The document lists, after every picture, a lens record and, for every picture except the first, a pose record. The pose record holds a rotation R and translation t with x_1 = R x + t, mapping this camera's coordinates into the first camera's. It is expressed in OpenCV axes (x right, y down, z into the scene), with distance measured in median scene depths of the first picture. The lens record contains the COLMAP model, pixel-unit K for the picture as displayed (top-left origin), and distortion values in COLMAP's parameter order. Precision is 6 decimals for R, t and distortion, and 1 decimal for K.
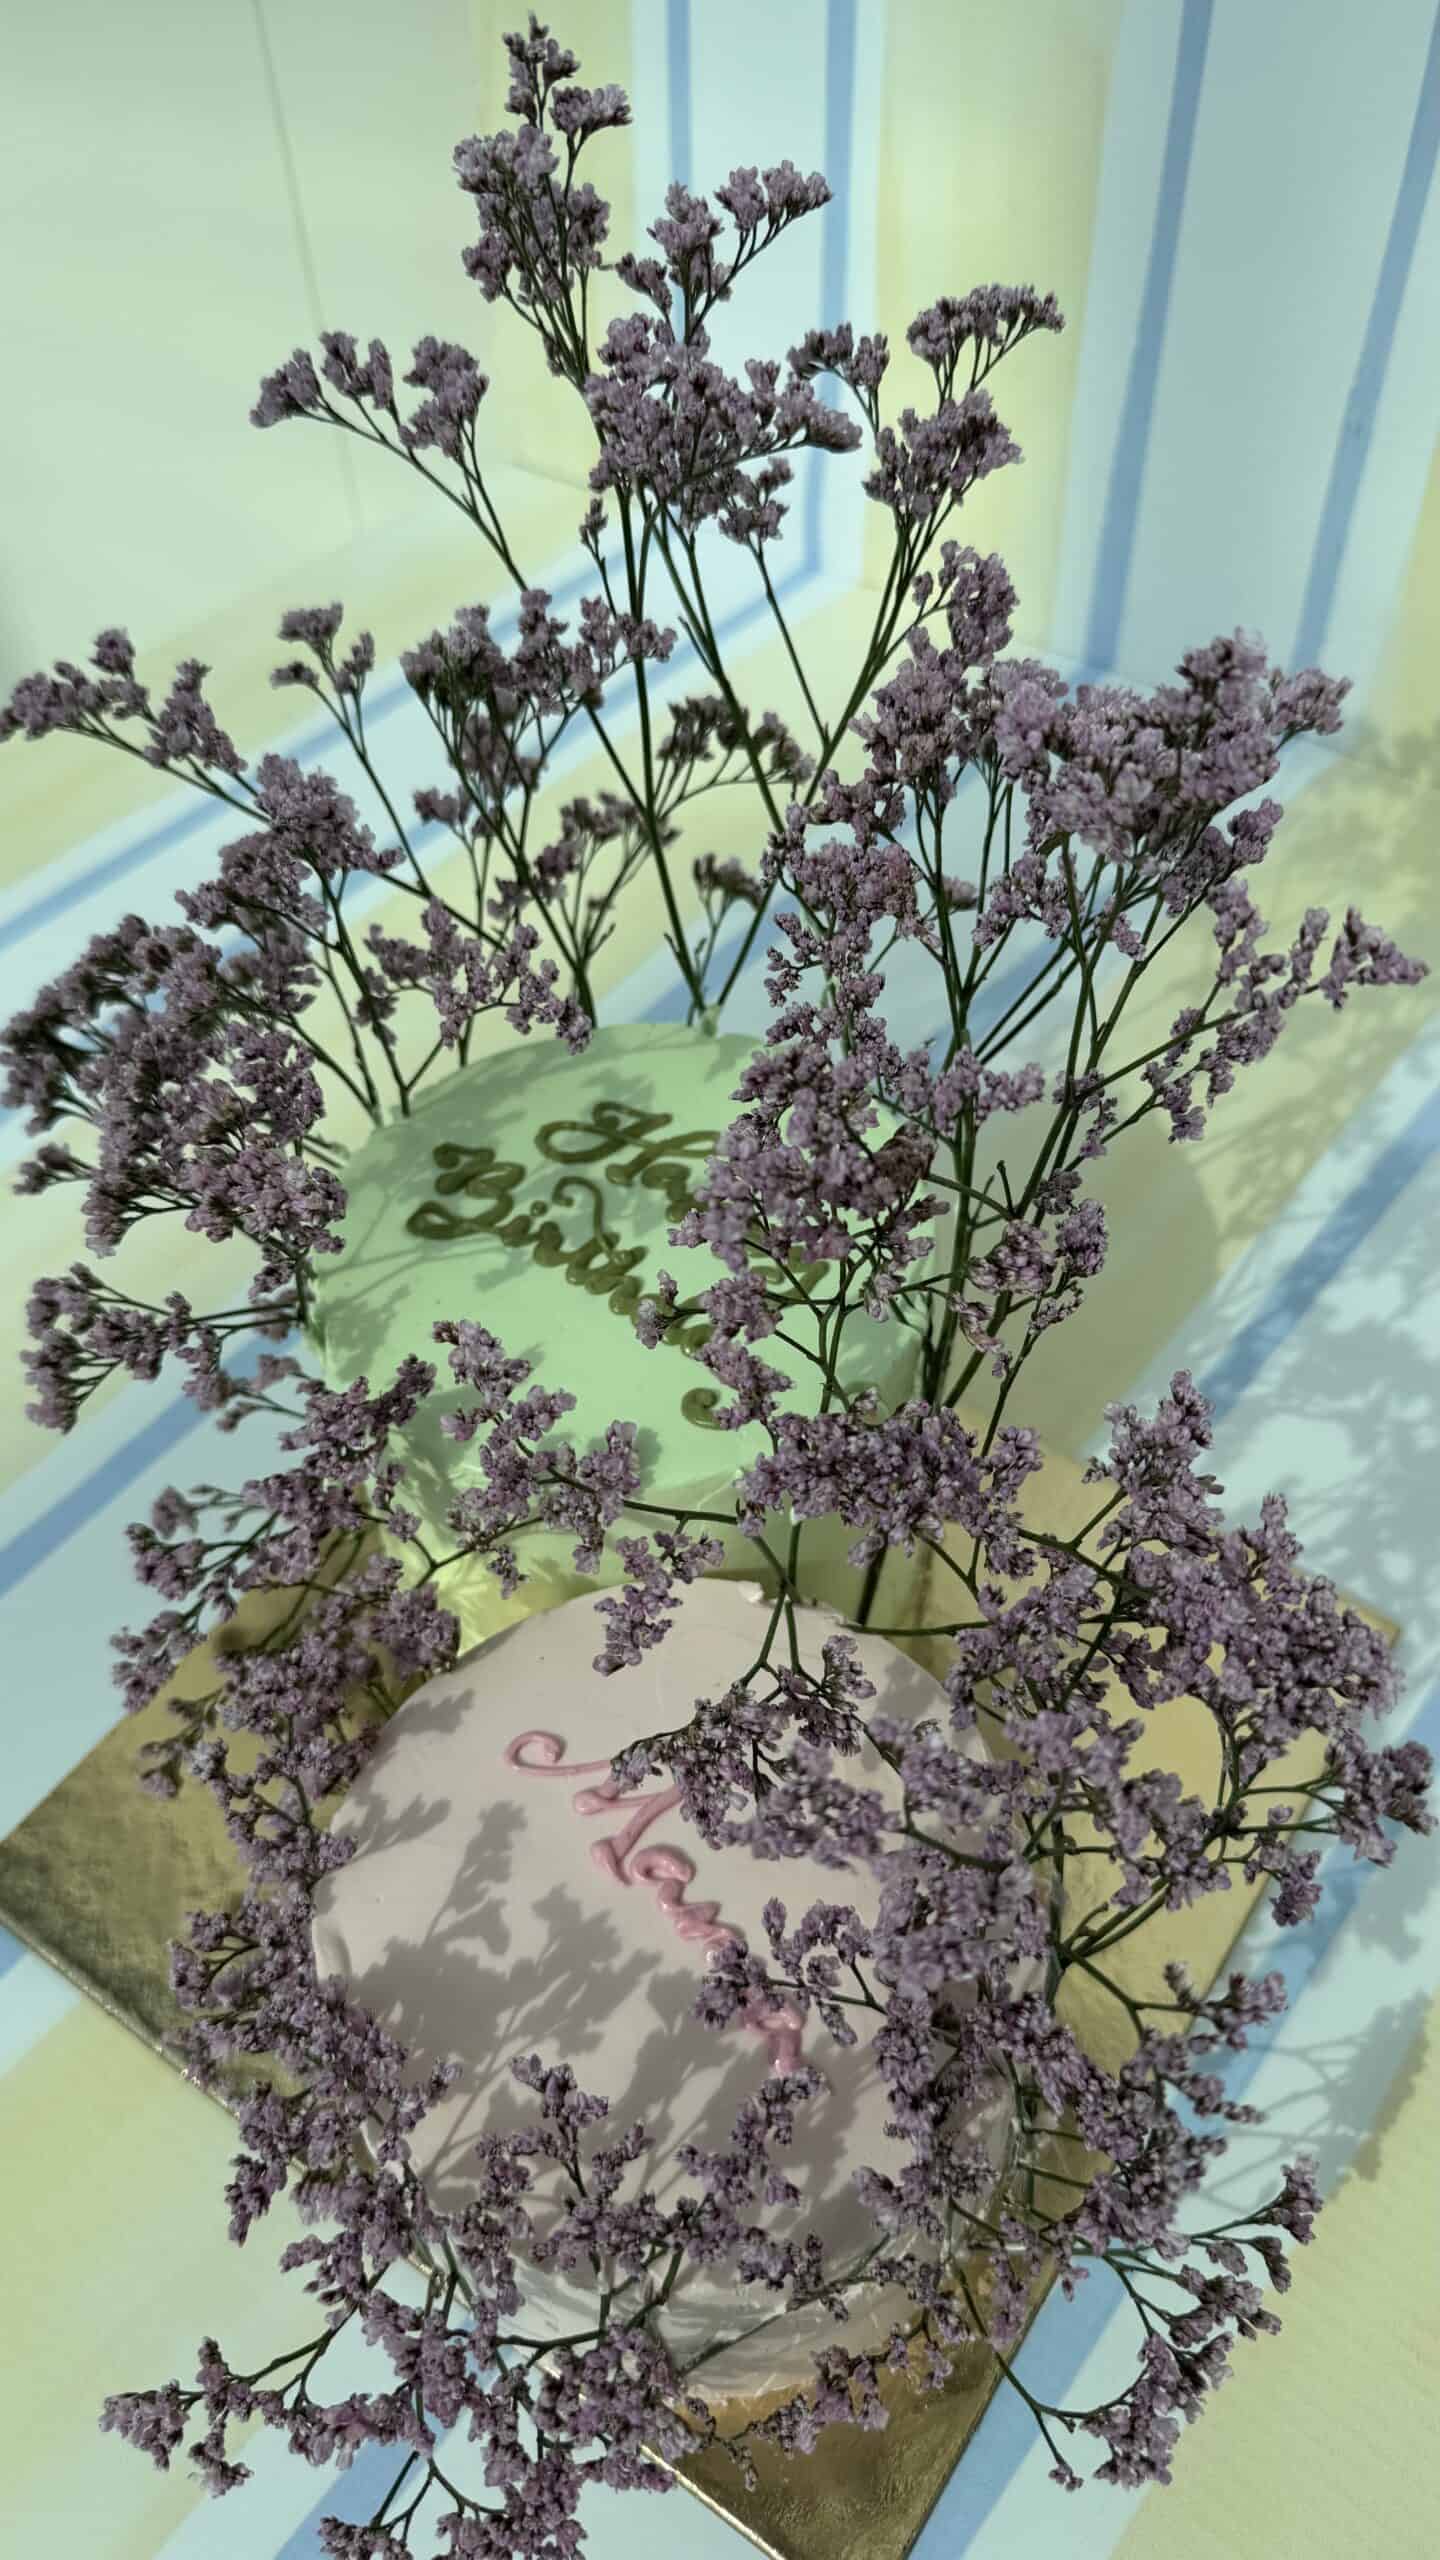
lens RADIAL K [[1851.8, 0, 715.0], [0, 1851.8, 1281.0], [0, 0, 1]] dist [0.032956, -0.057920]
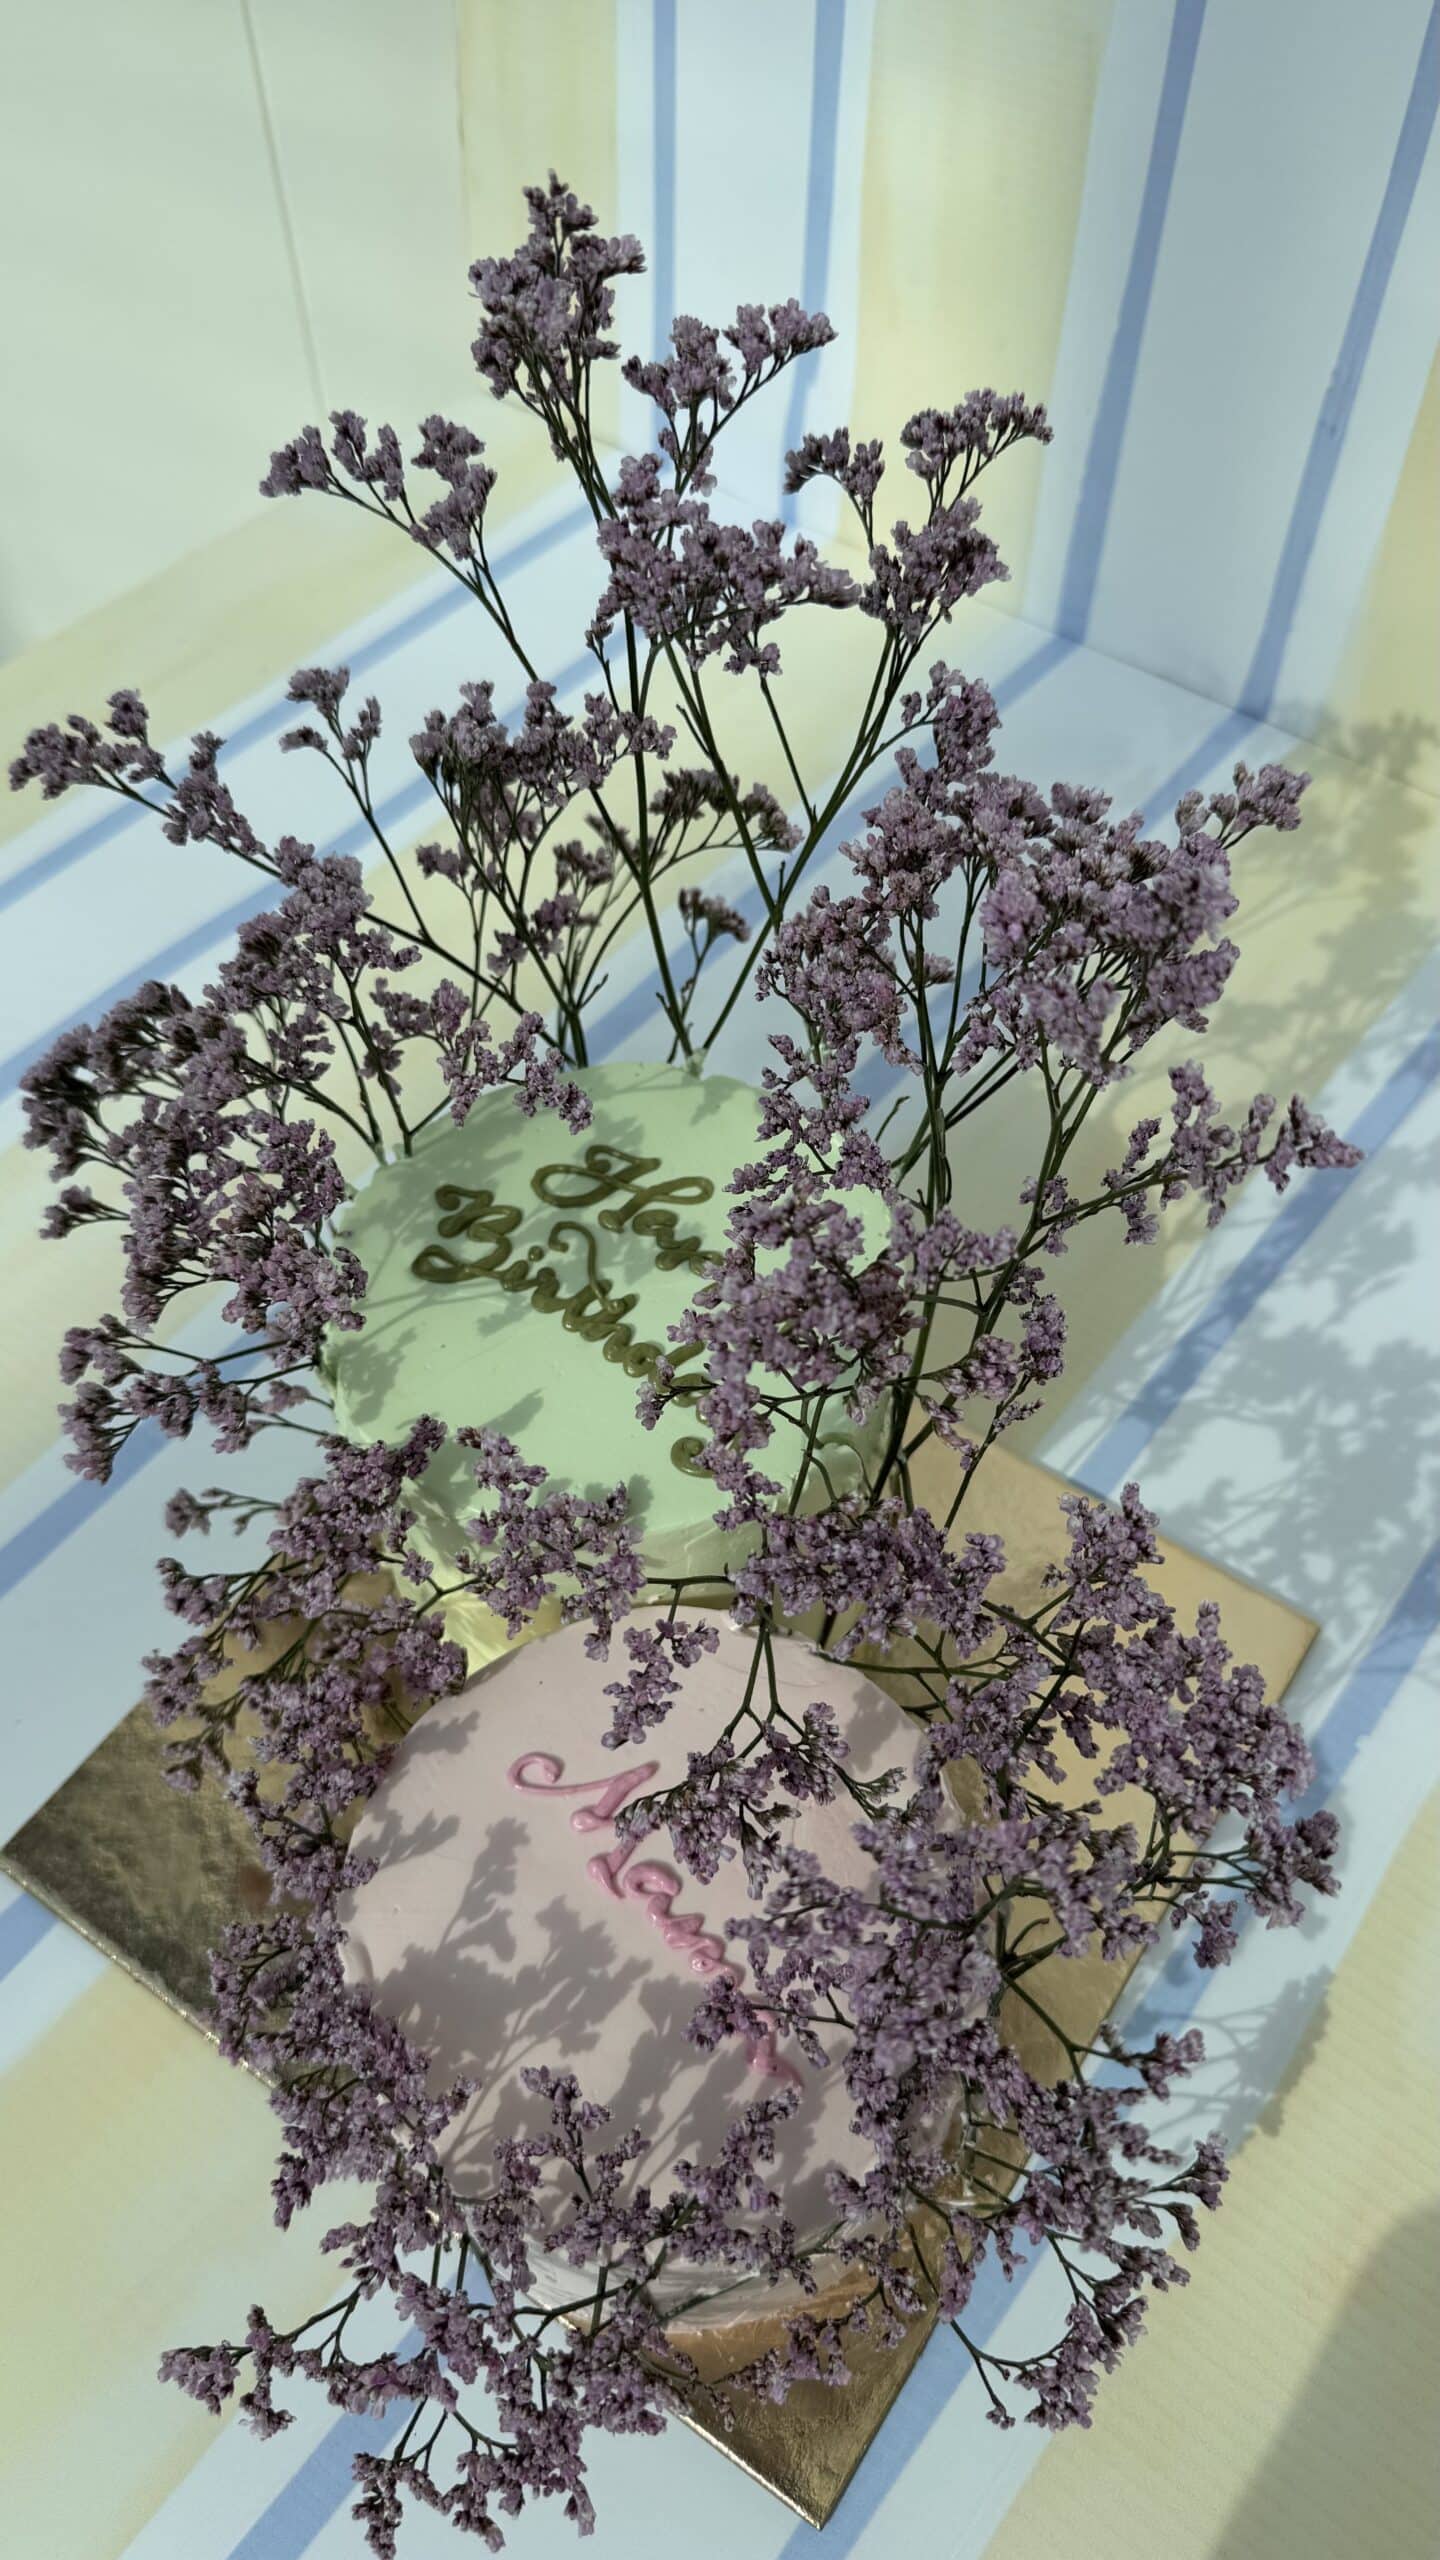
lens RADIAL K [[1851.8, 0, 713.4], [0, 1851.8, 1279.5], [0, 0, 1]] dist [0.032956, -0.057920]
pose [[0.999531, 0.011959, 0.028180, -0.027537], [-0.014253, 0.996475, 0.082672, -0.137161], [-0.027092, -0.083035, 0.996178, -0.080349]]
